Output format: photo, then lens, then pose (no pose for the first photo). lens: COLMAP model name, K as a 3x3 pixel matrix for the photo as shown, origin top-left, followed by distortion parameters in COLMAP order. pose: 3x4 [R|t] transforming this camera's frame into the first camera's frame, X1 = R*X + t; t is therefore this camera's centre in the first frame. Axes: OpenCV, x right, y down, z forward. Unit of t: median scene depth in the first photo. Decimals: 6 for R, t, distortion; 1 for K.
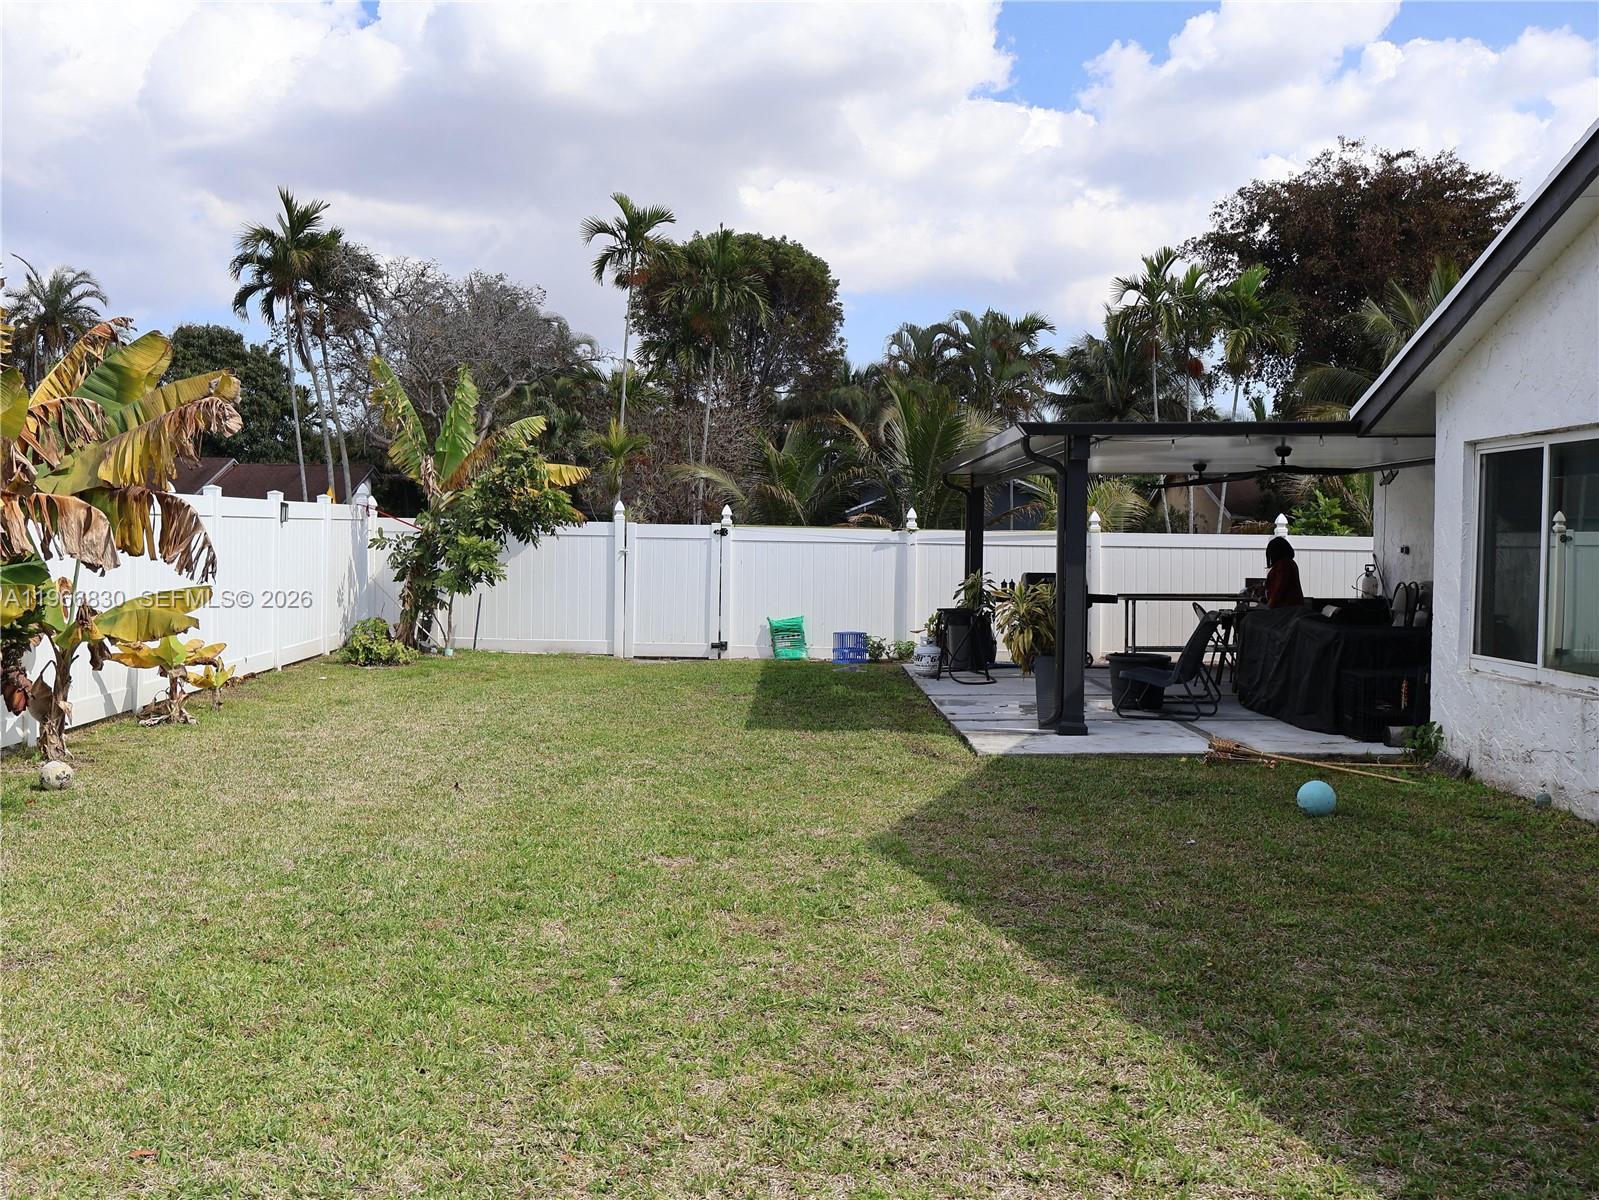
lens RADIAL K [[1507.1, 0, 799.5], [0, 1507.1, 600.0], [0, 0, 1]] dist [0.001823, 0.005201]
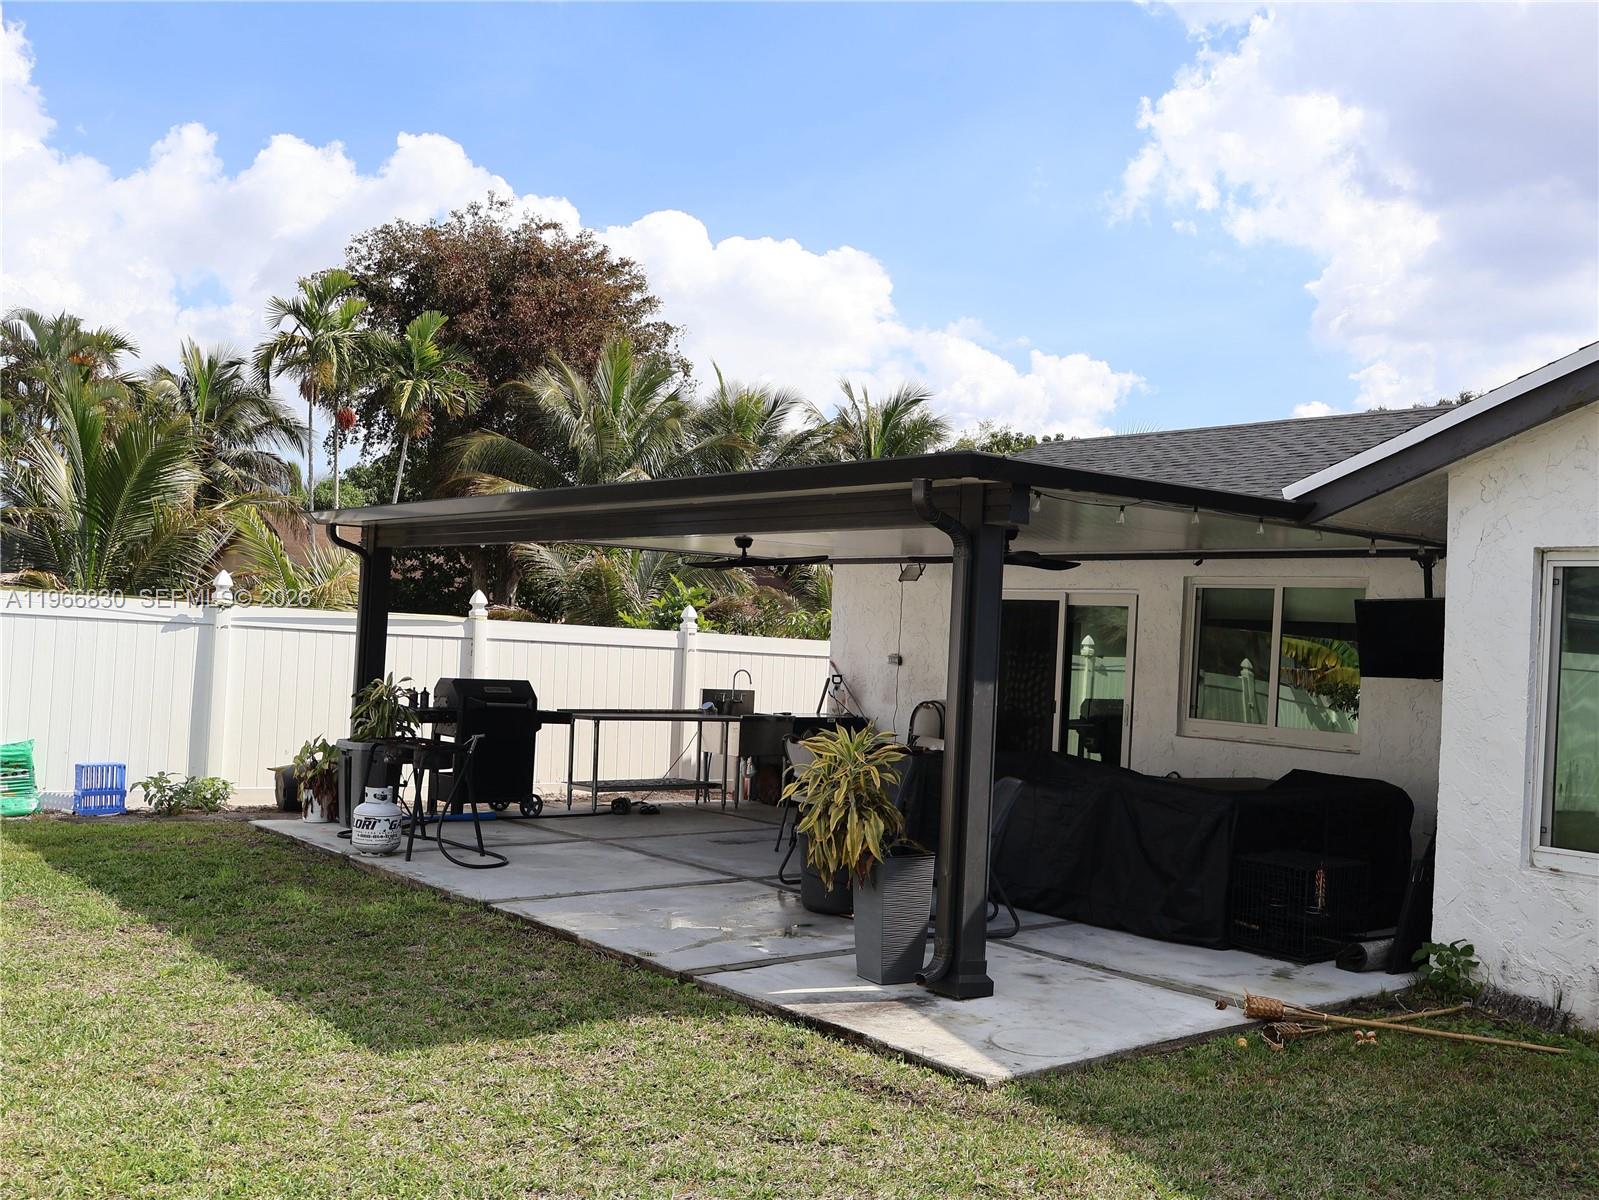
lens RADIAL K [[1507.1, 0, 799.5], [0, 1507.1, 600.0], [0, 0, 1]] dist [0.001823, 0.005201]
pose [[0.777130, 0.047125, 0.627574, -0.140910], [-0.017736, 0.998436, -0.053011, -0.018372], [-0.629091, 0.030066, 0.776750, 0.336600]]
